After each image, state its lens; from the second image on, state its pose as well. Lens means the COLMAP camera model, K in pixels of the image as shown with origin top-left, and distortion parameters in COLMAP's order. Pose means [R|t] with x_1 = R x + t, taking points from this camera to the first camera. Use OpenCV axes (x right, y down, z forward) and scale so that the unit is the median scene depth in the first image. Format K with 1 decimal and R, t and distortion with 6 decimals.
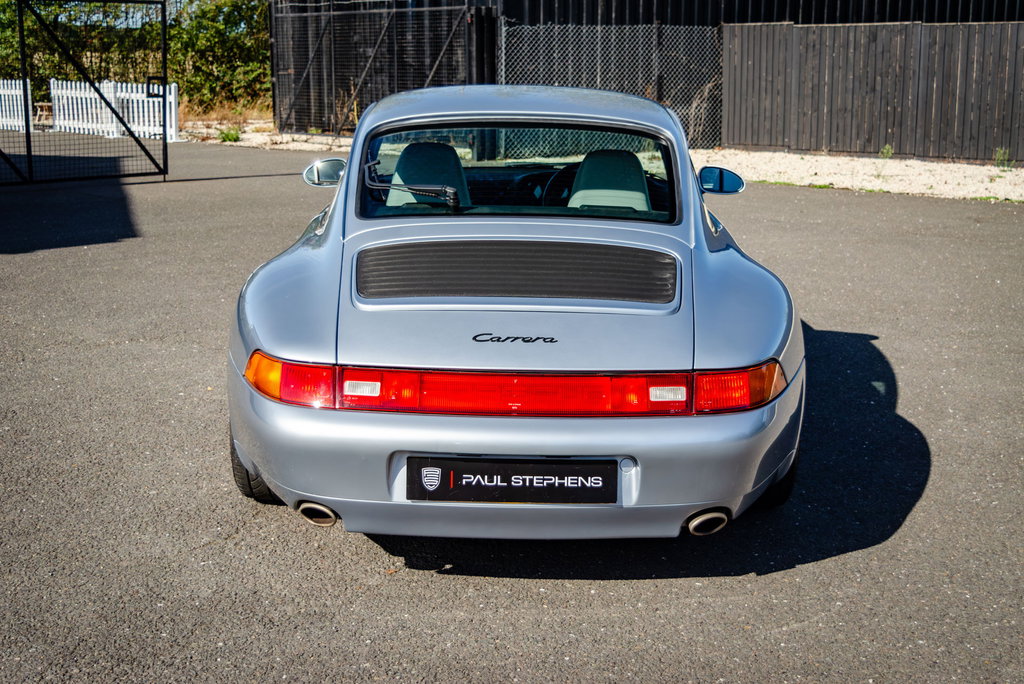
lens RADIAL K [[1202.5, 0, 512.0], [0, 1202.5, 342.0], [0, 0, 1]] dist [-0.093249, 0.006244]
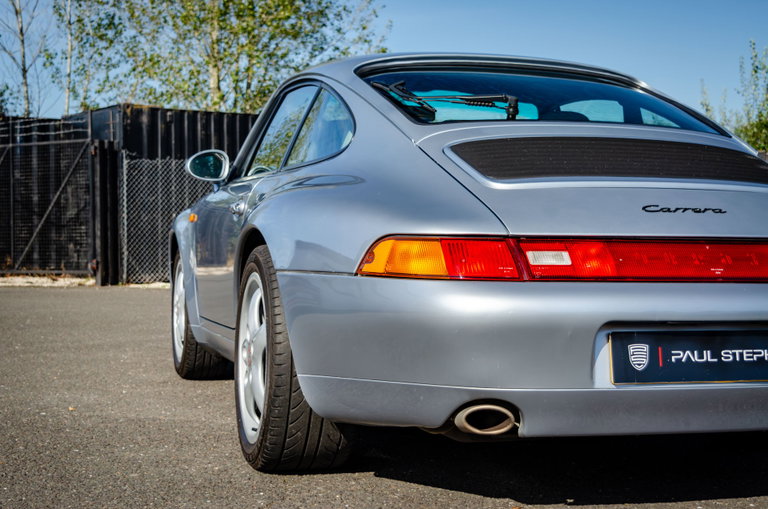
lens RADIAL K [[1120.8, 0, 384.0], [0, 1120.8, 254.5], [0, 0, 1]] dist [-0.019253, -0.042388]
pose [[0.965210, -0.009721, 0.261293, -0.450032], [0.061149, 0.979990, -0.189422, 0.181544], [-0.254223, 0.198810, 0.946491, 0.268441]]
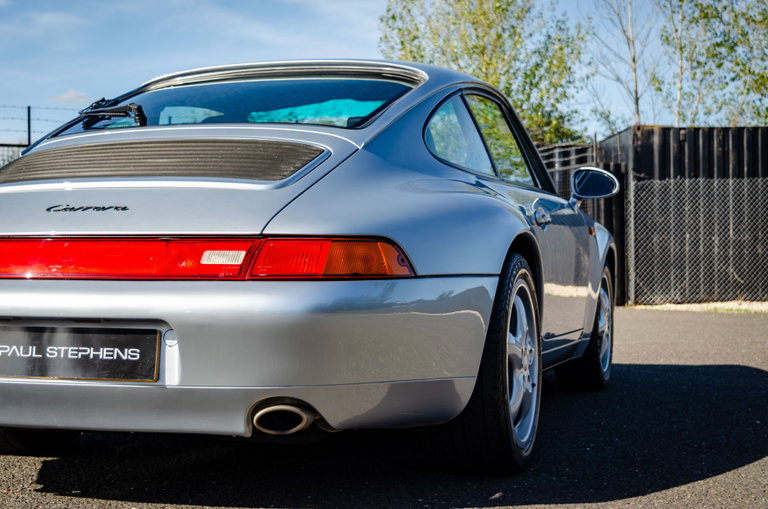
lens RADIAL K [[1119.3, 0, 384.6], [0, 1119.3, 276.3], [0, 0, 1]] dist [0.011909, -0.052301]
pose [[0.963325, -0.011451, -0.268095, 0.460523], [-0.042884, 0.979679, -0.195934, 0.210799], [0.264890, 0.200245, 0.943258, 0.269768]]
